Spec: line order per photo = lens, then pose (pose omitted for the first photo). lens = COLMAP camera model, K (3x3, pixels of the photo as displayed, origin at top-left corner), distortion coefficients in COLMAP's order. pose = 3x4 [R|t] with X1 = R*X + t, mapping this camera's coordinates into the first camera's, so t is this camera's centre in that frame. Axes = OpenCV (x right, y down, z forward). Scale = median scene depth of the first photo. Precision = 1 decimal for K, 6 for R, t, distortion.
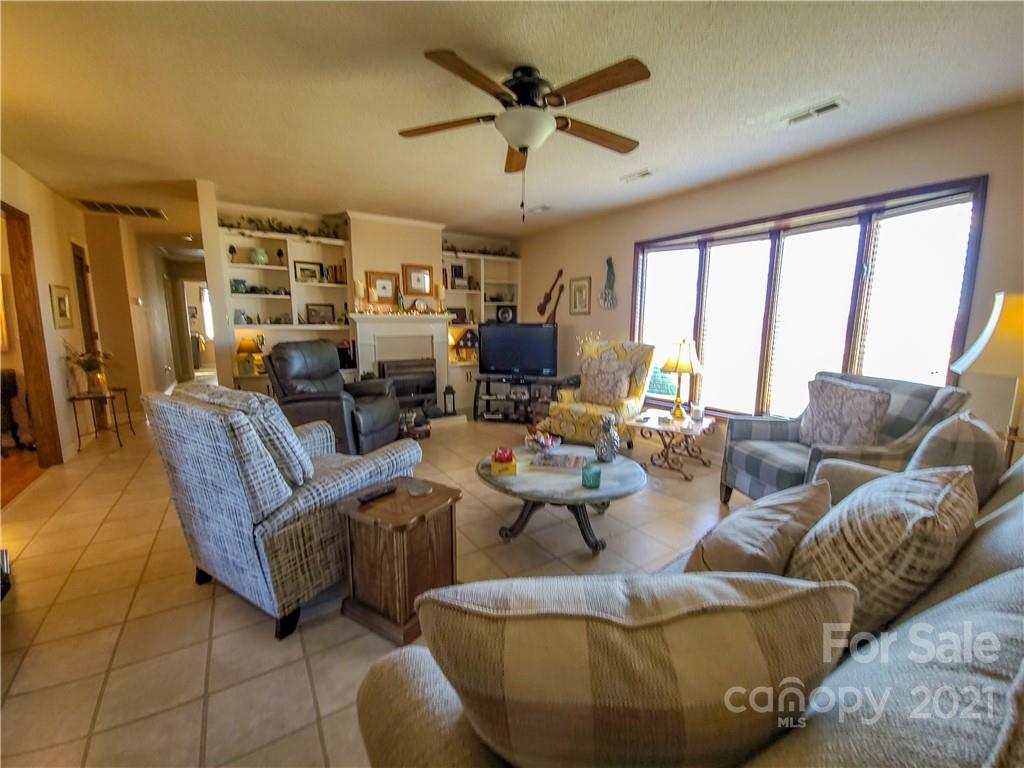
lens RADIAL K [[416.0, 0, 520.4], [0, 416.0, 386.7], [0, 0, 1]] dist [0.010617, -0.008461]
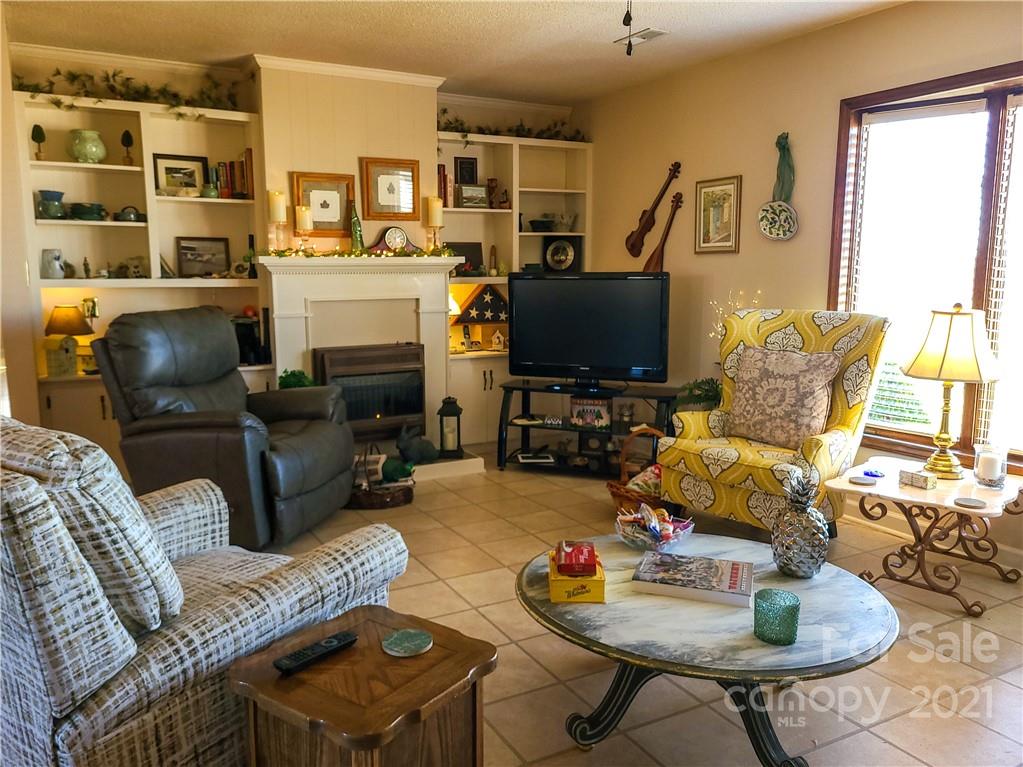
lens RADIAL K [[797.9, 0, 504.8], [0, 797.9, 383.8], [0, 0, 1]] dist [0.060135, -0.048432]
pose [[0.996113, 0.005821, -0.087889, -0.023026], [-0.006665, 0.999934, -0.009313, -0.012544], [0.087829, 0.009862, 0.996087, 0.050827]]
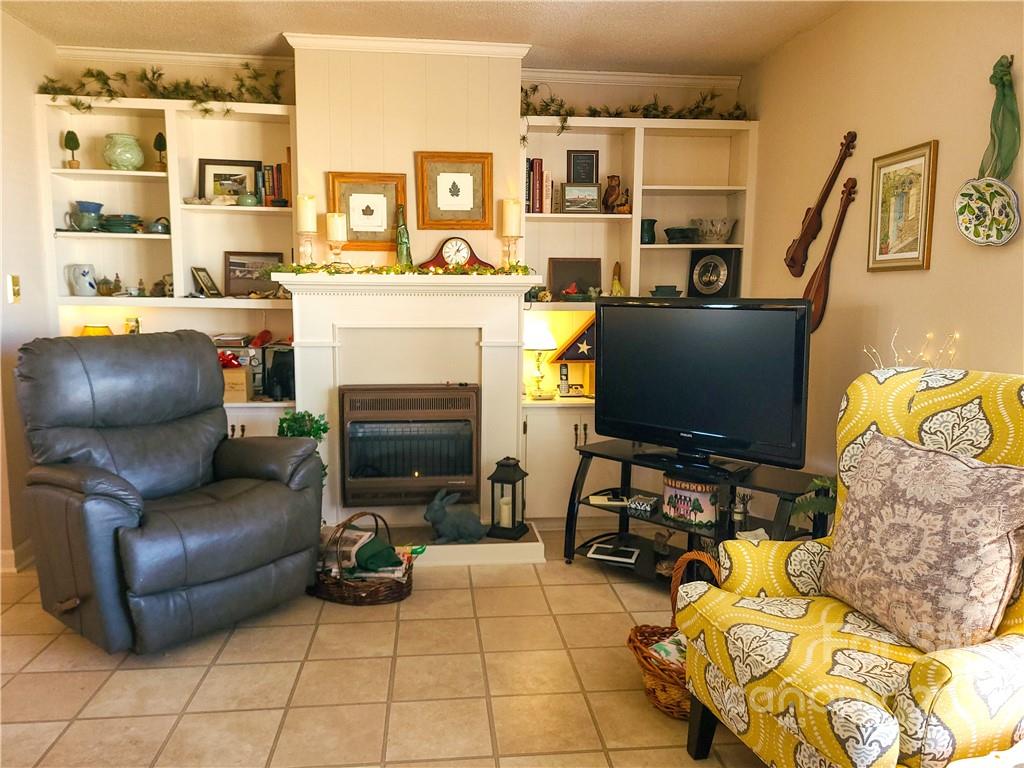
lens RADIAL K [[767.8, 0, 514.0], [0, 767.8, 381.8], [0, 0, 1]] dist [0.061492, -0.048562]
pose [[0.886932, 0.059304, -0.458078, 0.180856], [-0.077105, 0.996817, -0.020242, -0.068811], [0.455420, 0.053273, 0.888682, 0.425834]]
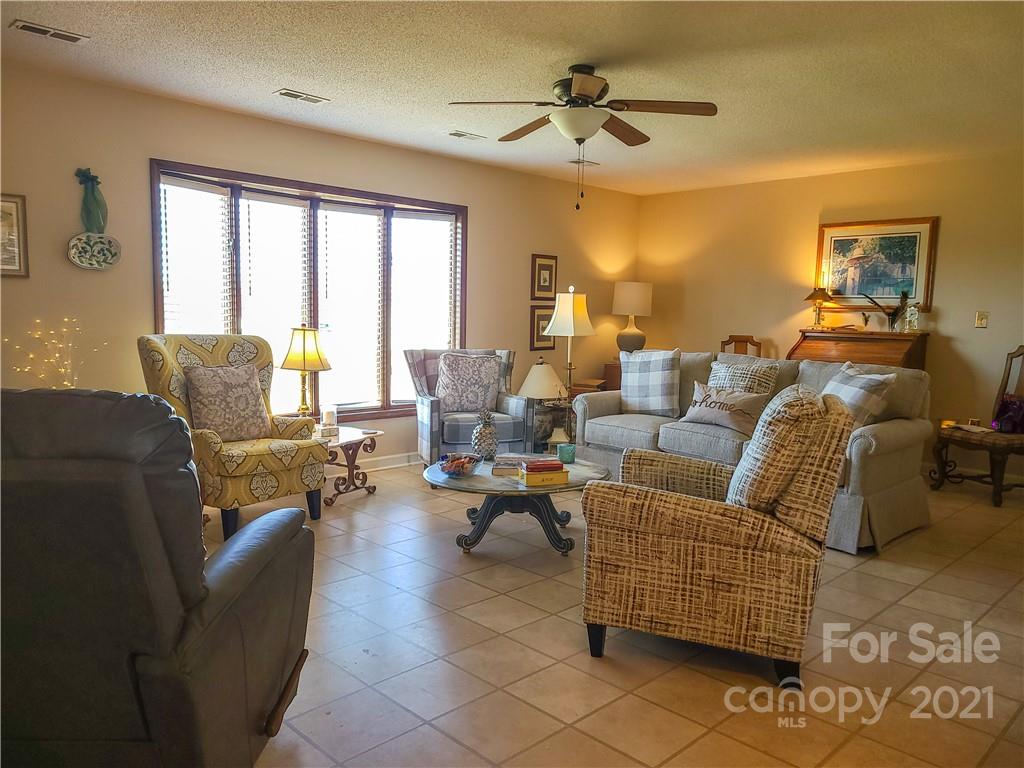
lens RADIAL K [[767.8, 0, 514.0], [0, 767.8, 381.8], [0, 0, 1]] dist [0.061492, -0.048562]
pose [[-0.199382, -0.103494, 0.974441, -0.848928], [0.127615, 0.983196, 0.130535, -0.118683], [-0.971577, 0.150380, -0.182824, 0.728473]]
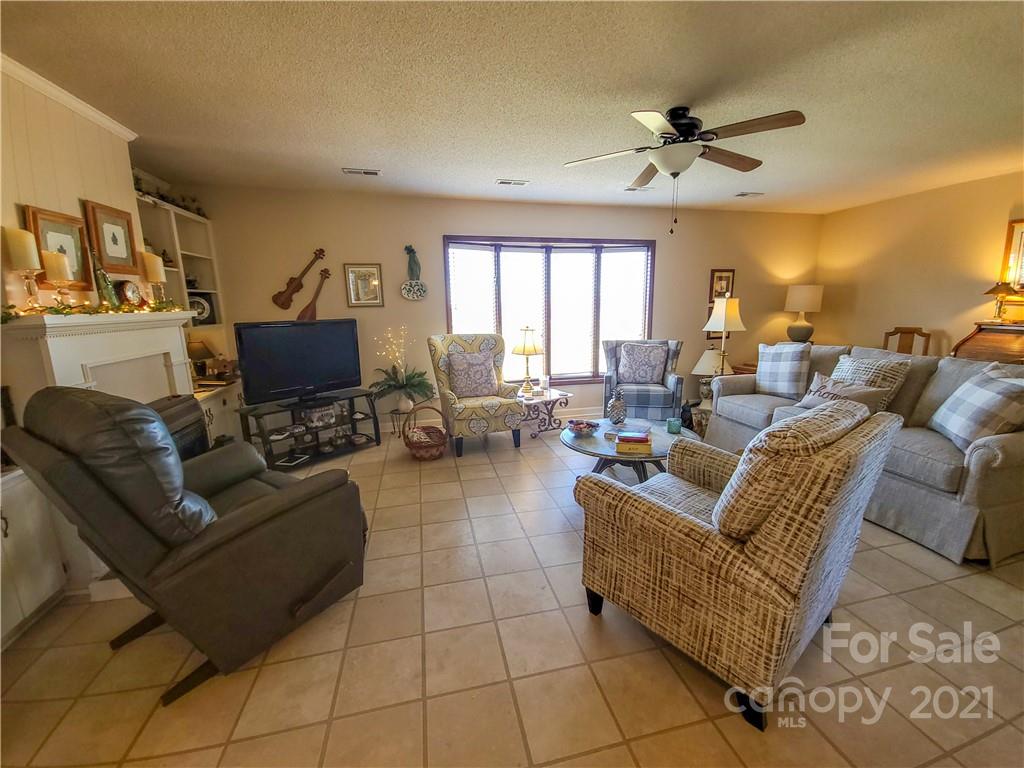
lens RADIAL K [[416.0, 0, 520.4], [0, 416.0, 386.7], [0, 0, 1]] dist [0.010617, -0.008461]
pose [[0.340888, -0.190206, 0.920661, -0.633570], [0.161655, 0.976591, 0.141906, -0.097079], [-0.926101, 0.100455, 0.363656, 0.475738]]
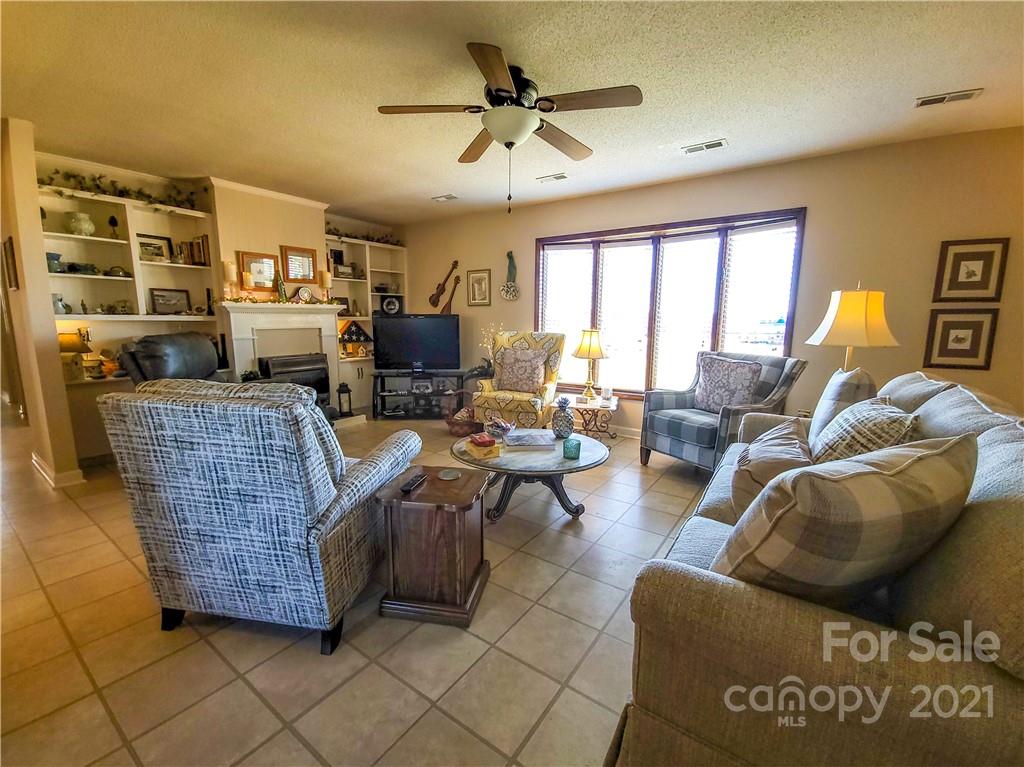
lens RADIAL K [[429.9, 0, 514.4], [0, 429.9, 385.8], [0, 0, 1]] dist [0.001908, -0.000257]
pose [[0.931982, -0.055616, 0.358214, -0.185832], [0.053966, 0.998436, 0.014612, 0.011418], [-0.358466, 0.005713, 0.933525, -0.008745]]
